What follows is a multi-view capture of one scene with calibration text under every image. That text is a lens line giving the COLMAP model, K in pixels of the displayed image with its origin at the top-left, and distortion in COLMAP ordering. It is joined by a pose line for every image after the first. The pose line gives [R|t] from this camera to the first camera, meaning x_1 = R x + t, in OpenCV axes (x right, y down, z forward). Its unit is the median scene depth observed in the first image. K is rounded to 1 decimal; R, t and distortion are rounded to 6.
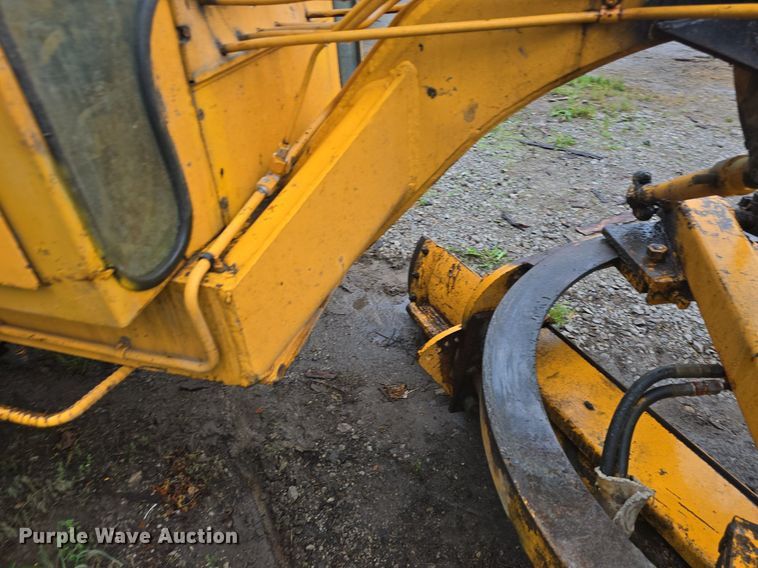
lens RADIAL K [[492.3, 0, 389.5], [0, 492.3, 282.4], [0, 0, 1]] dist [0.037632, -0.034812]
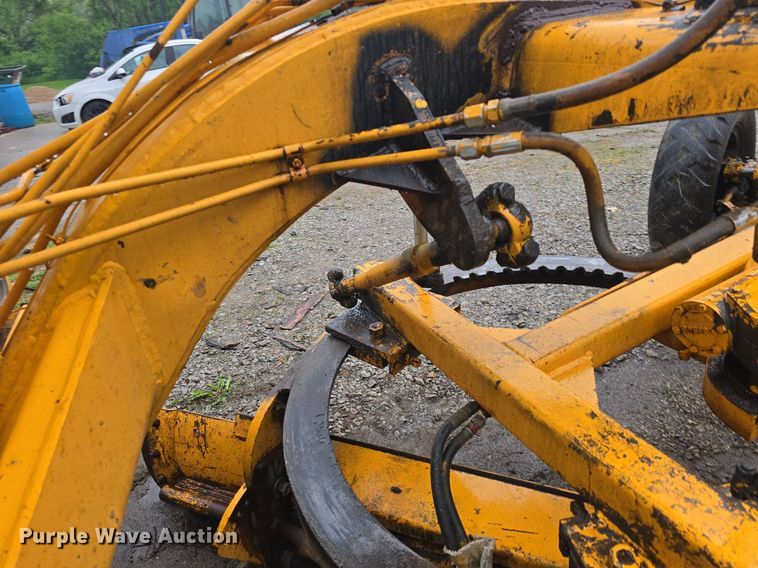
lens RADIAL K [[491.3, 0, 364.7], [0, 491.3, 283.4], [0, 0, 1]] dist [0.044281, -0.032111]
pose [[0.763801, -0.336934, 0.550529, -0.068329], [0.444289, 0.893162, -0.069773, -0.091235], [-0.468203, 0.297887, 0.831895, 0.044600]]
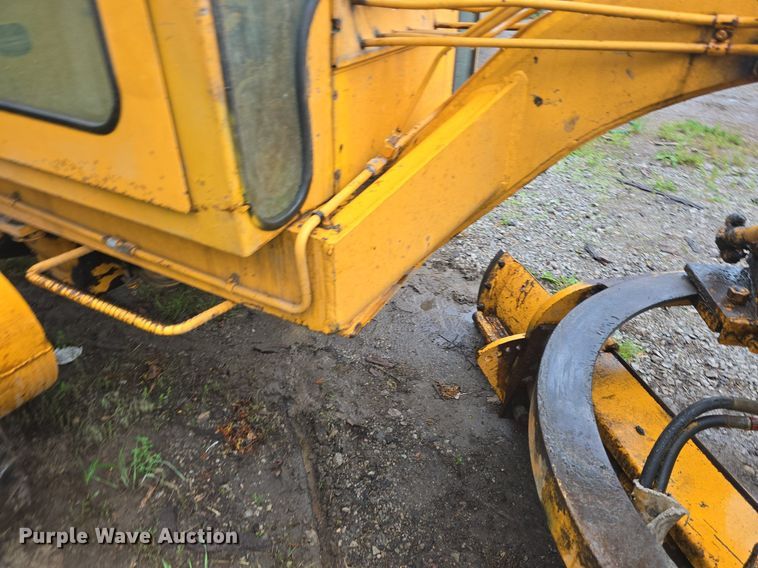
lens RADIAL K [[492.3, 0, 389.5], [0, 492.3, 282.4], [0, 0, 1]] dist [0.037632, -0.034812]
pose [[0.974263, 0.178058, -0.138224, -0.008412], [-0.182418, 0.983029, -0.019441, 0.060634], [0.132417, 0.044155, 0.990210, -0.077924]]
